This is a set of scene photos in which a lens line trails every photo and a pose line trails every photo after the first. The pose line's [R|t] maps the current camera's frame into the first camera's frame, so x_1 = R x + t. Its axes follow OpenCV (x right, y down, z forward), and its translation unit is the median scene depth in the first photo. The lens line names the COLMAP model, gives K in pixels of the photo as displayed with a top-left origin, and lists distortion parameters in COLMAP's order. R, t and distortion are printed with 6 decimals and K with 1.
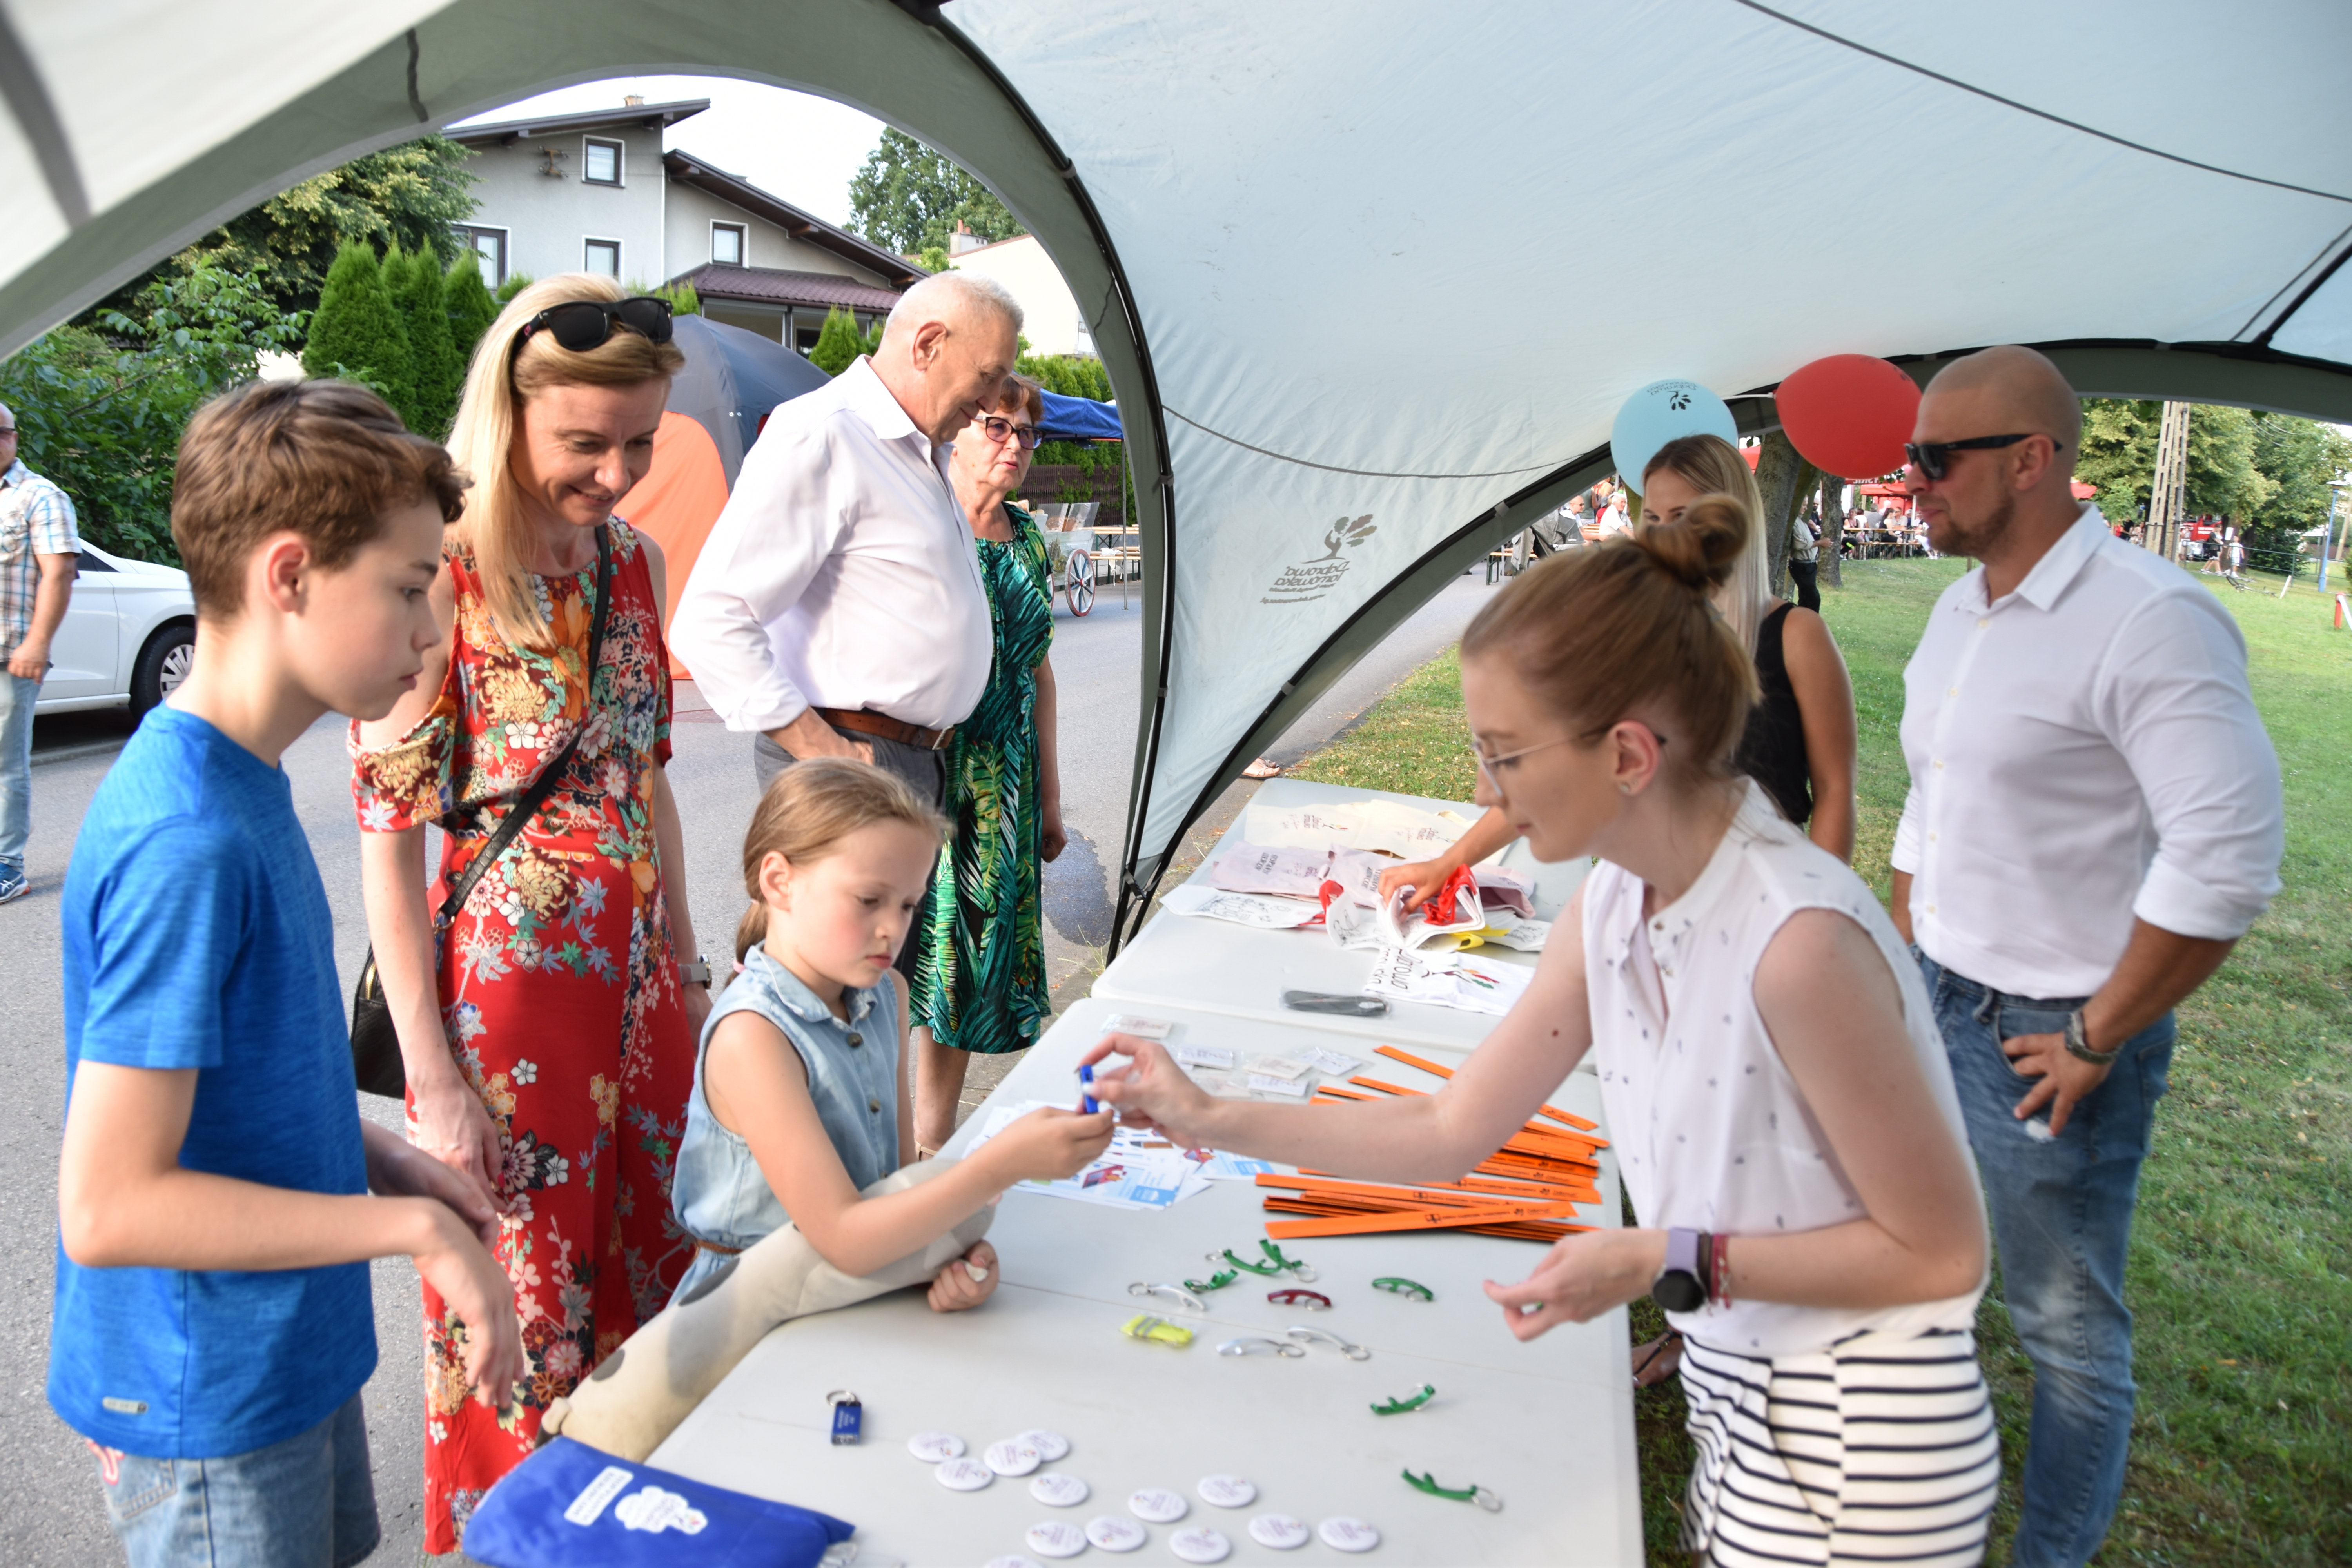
lens RADIAL K [[1857.9, 0, 1176.1], [0, 1857.9, 783.2], [0, 0, 1]] dist [-0.091616, 0.001671]
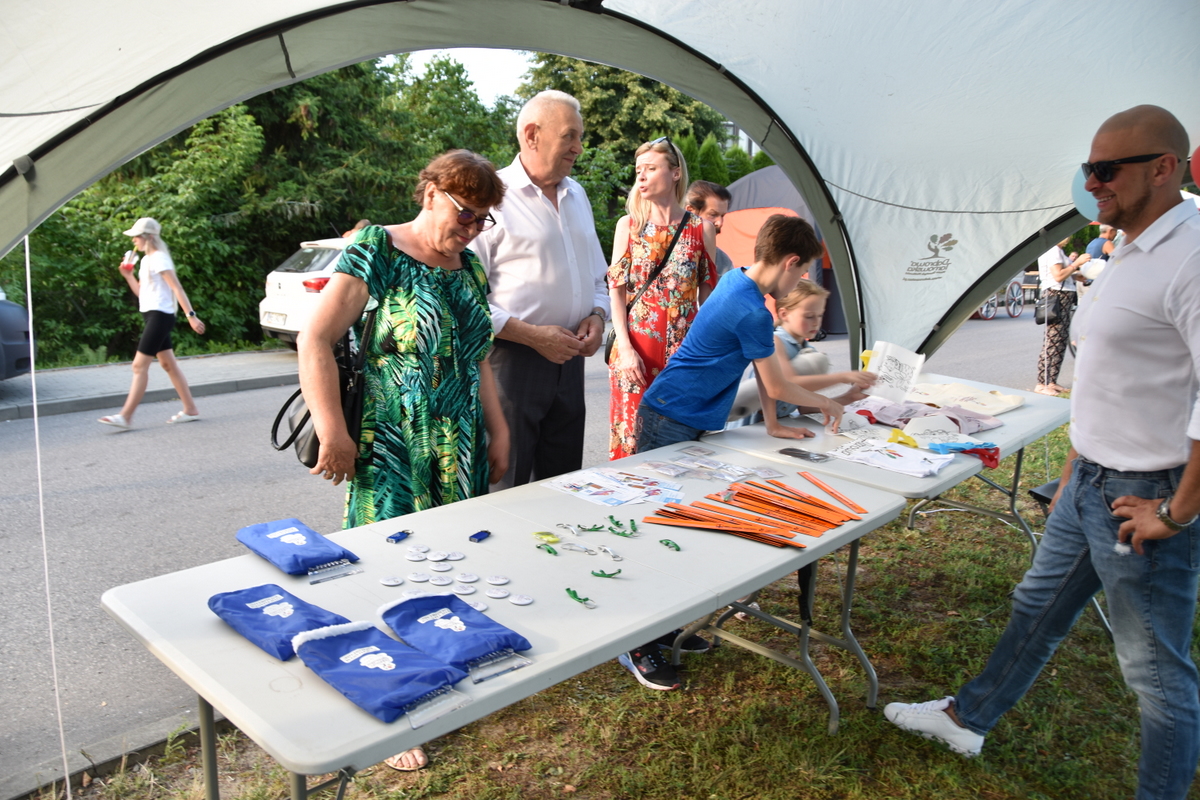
lens RADIAL K [[947.9, 0, 600.6], [0, 947.9, 400.4], [0, 0, 1]] dist [-0.091616, 0.001671]
pose [[0.867389, 0.064441, -0.493440, 0.272130], [-0.066524, 0.997695, 0.013356, 0.039142], [0.493164, 0.021240, 0.869677, -0.024847]]
